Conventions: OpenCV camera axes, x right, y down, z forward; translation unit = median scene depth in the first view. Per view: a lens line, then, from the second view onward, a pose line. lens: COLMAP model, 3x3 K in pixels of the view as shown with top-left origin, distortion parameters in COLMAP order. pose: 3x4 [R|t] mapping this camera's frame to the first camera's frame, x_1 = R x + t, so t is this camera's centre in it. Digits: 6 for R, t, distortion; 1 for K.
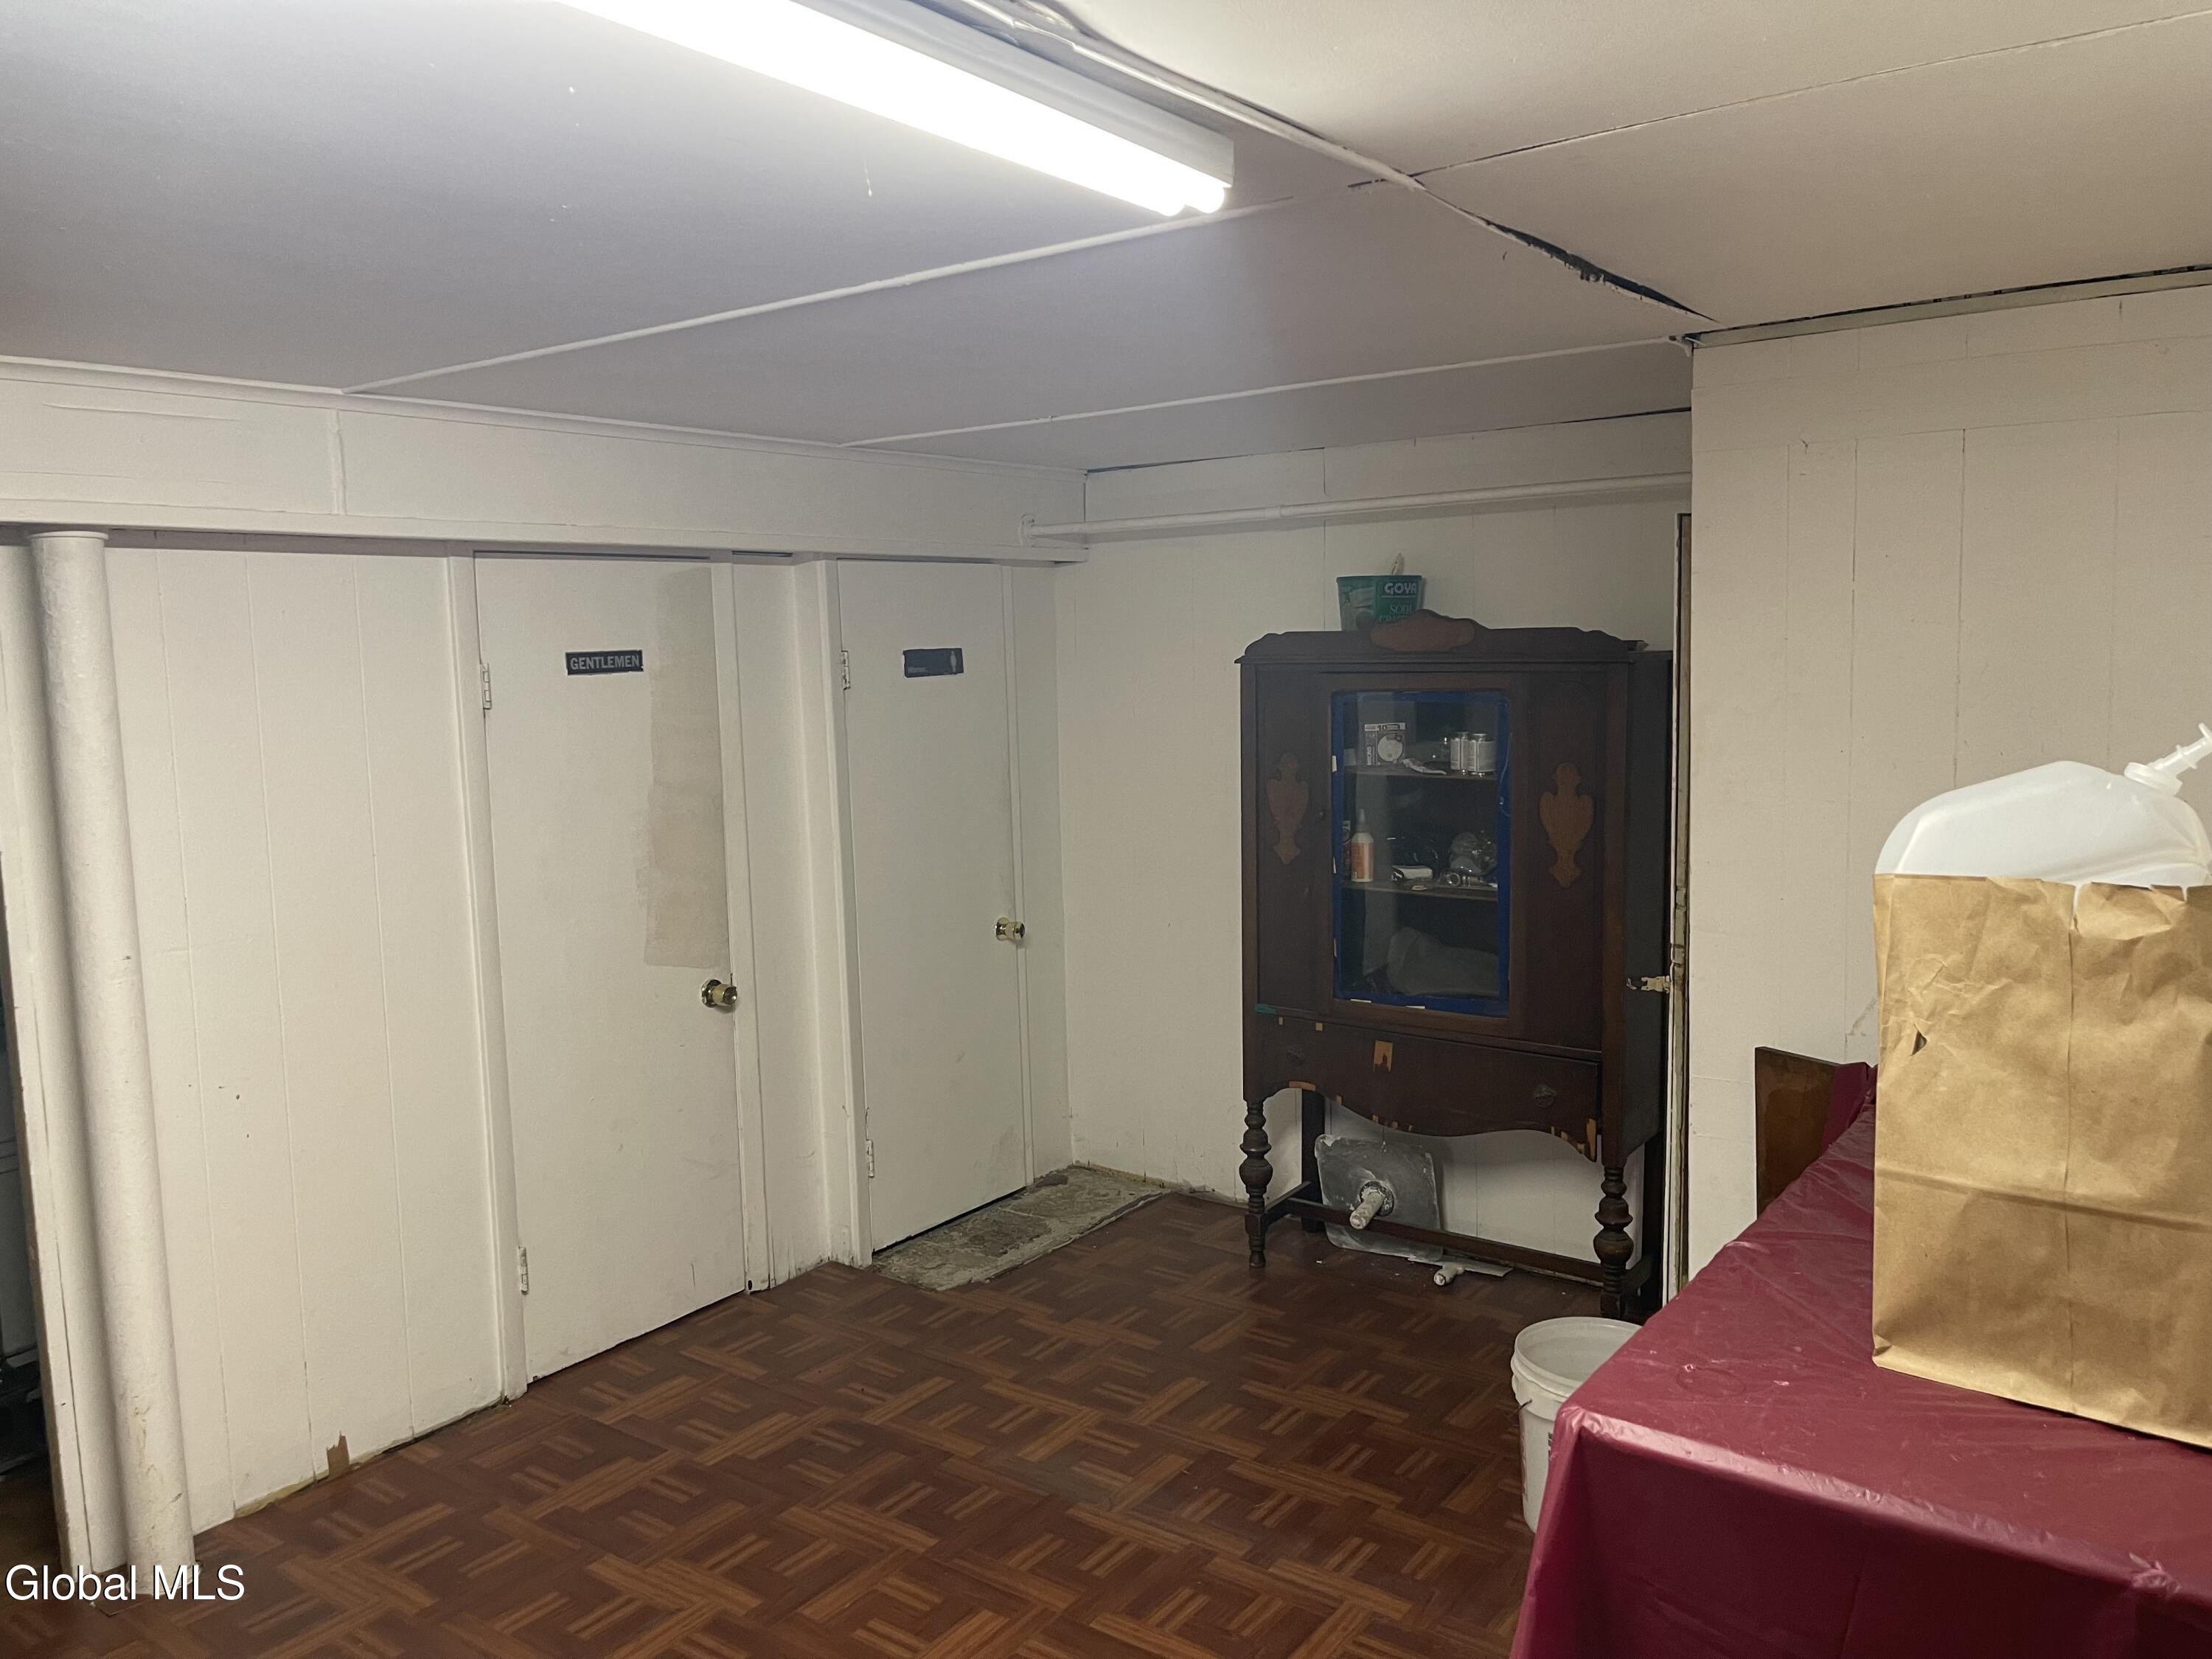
lens RADIAL K [[1667.5, 0, 1106.0], [0, 1667.5, 829.5], [0, 0, 1]] dist [0.005598, 0.001995]
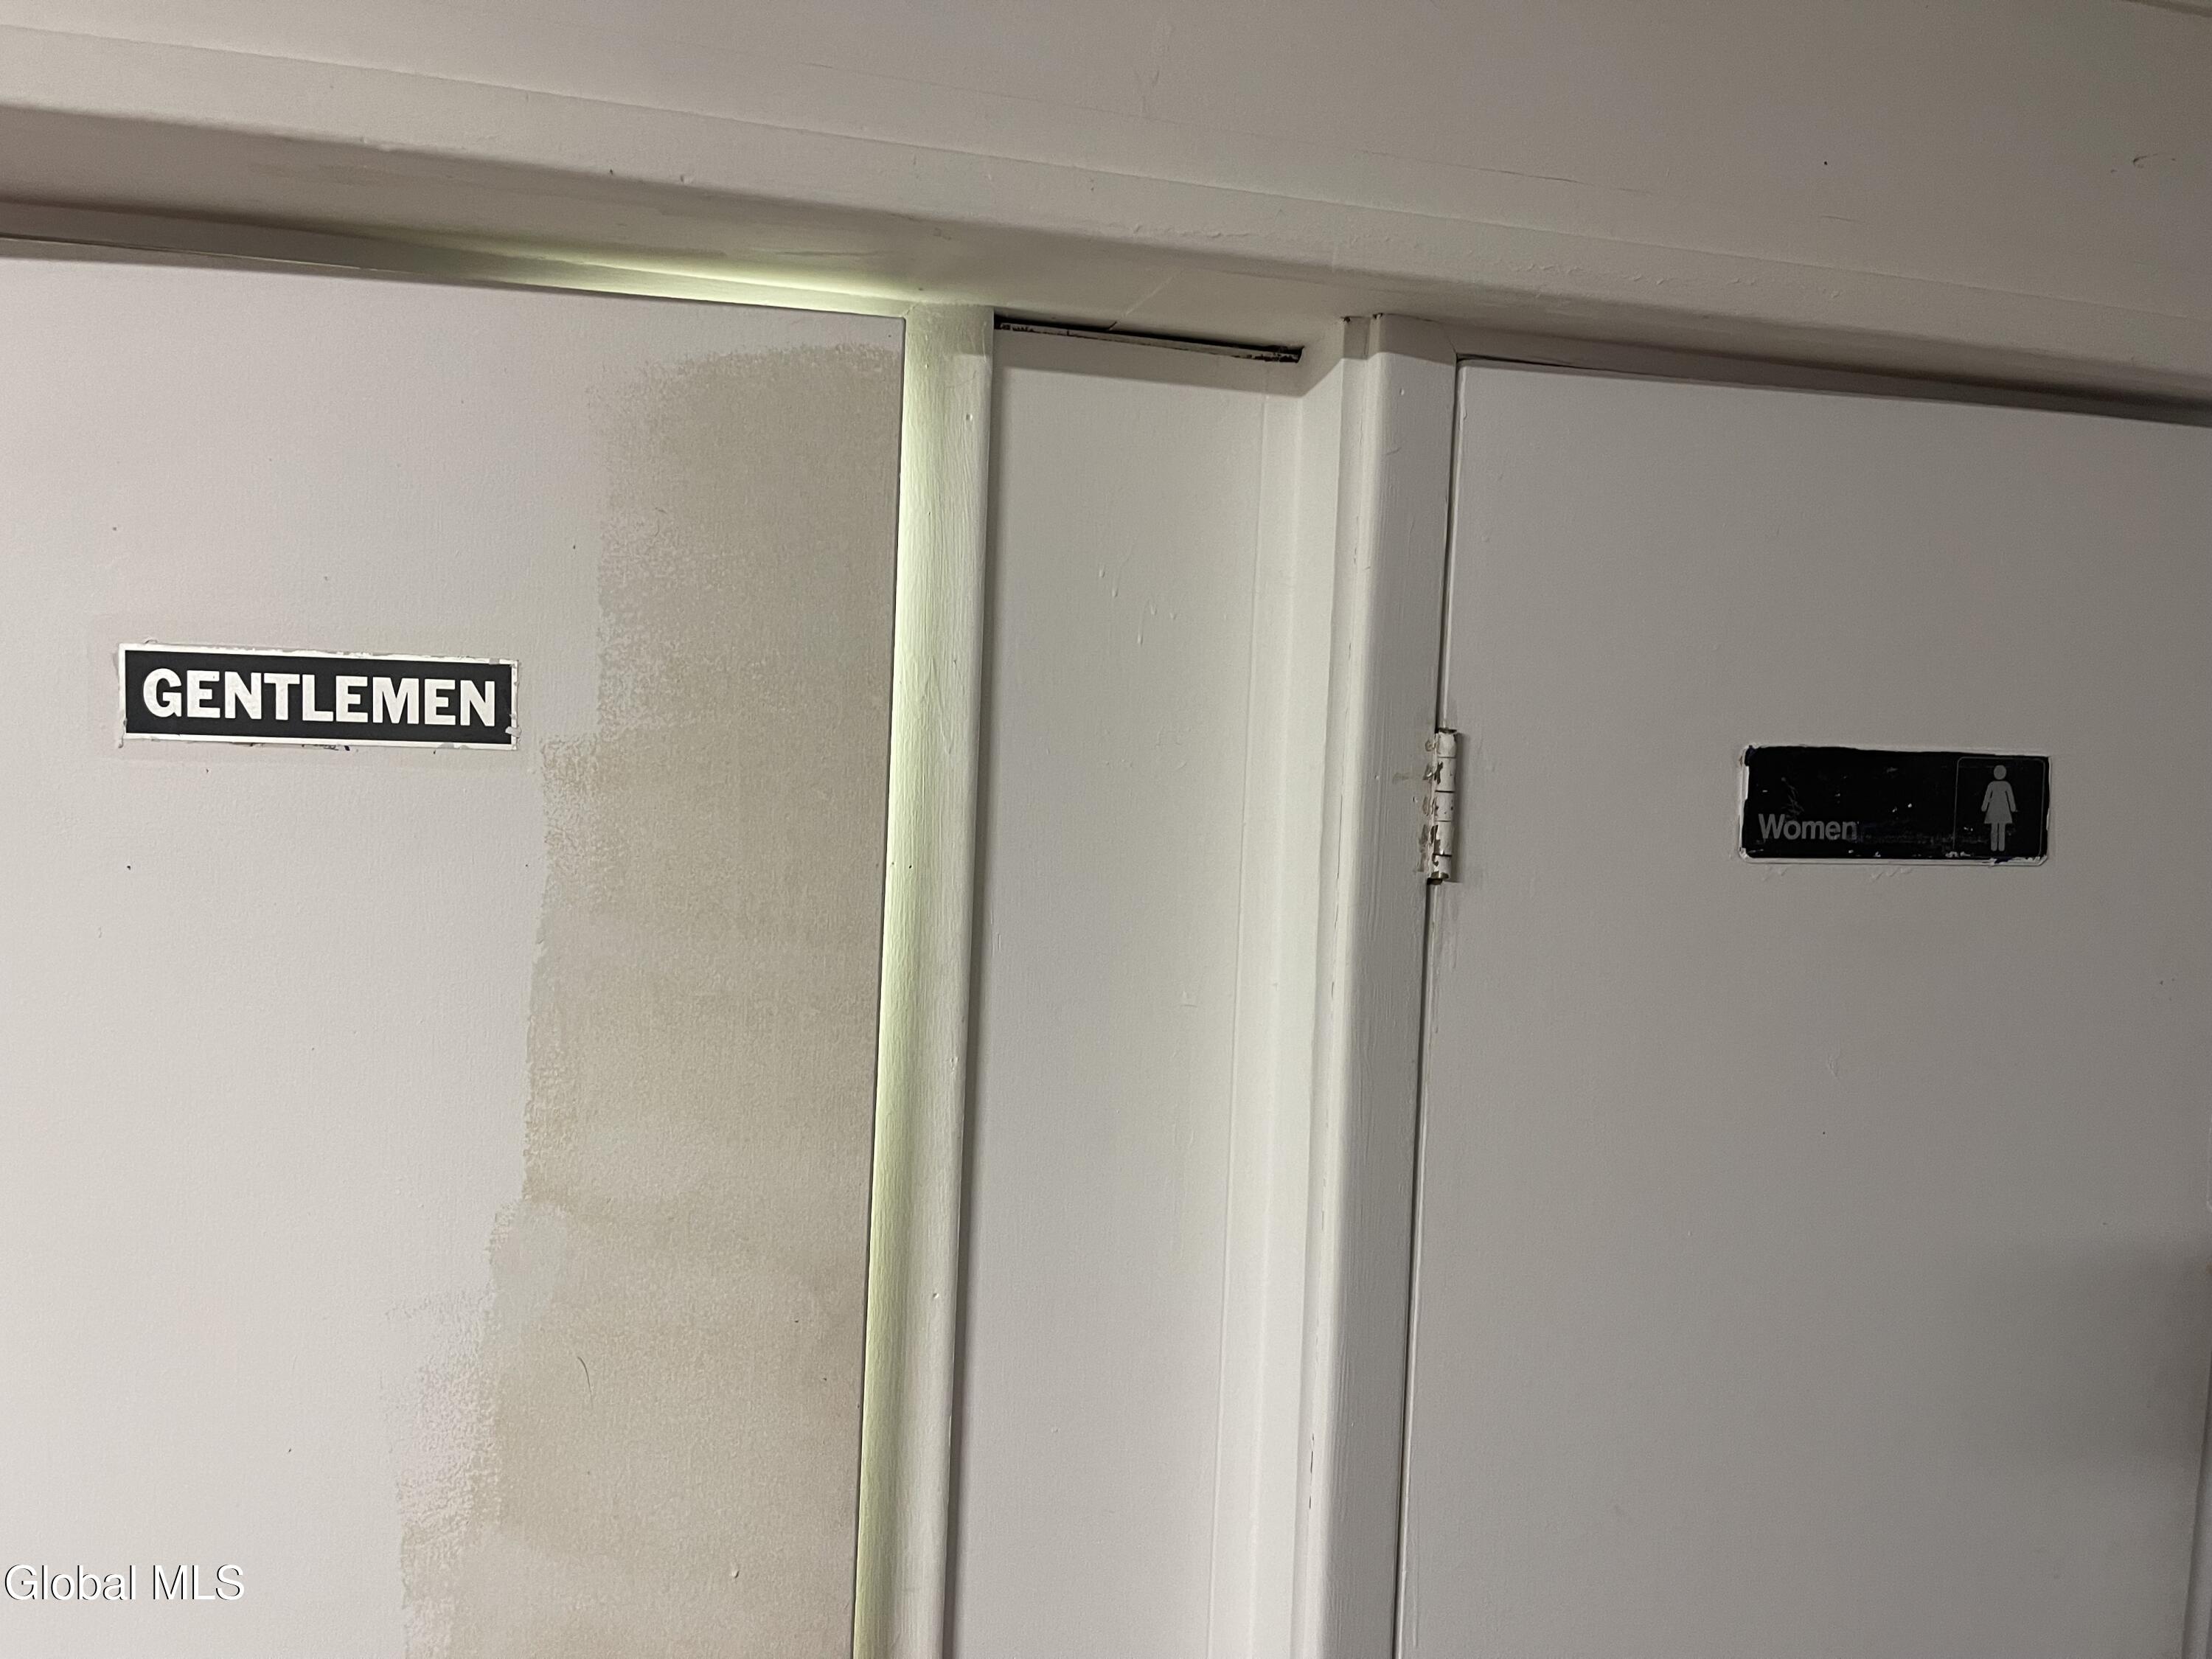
lens RADIAL K [[1667.5, 0, 1106.0], [0, 1667.5, 829.5], [0, 0, 1]] dist [0.005598, 0.001995]
pose [[0.798575, 0.087424, -0.595513, -0.055687], [-0.128394, 0.991365, -0.026638, -0.086632], [0.588042, 0.097732, 0.802904, 0.846227]]
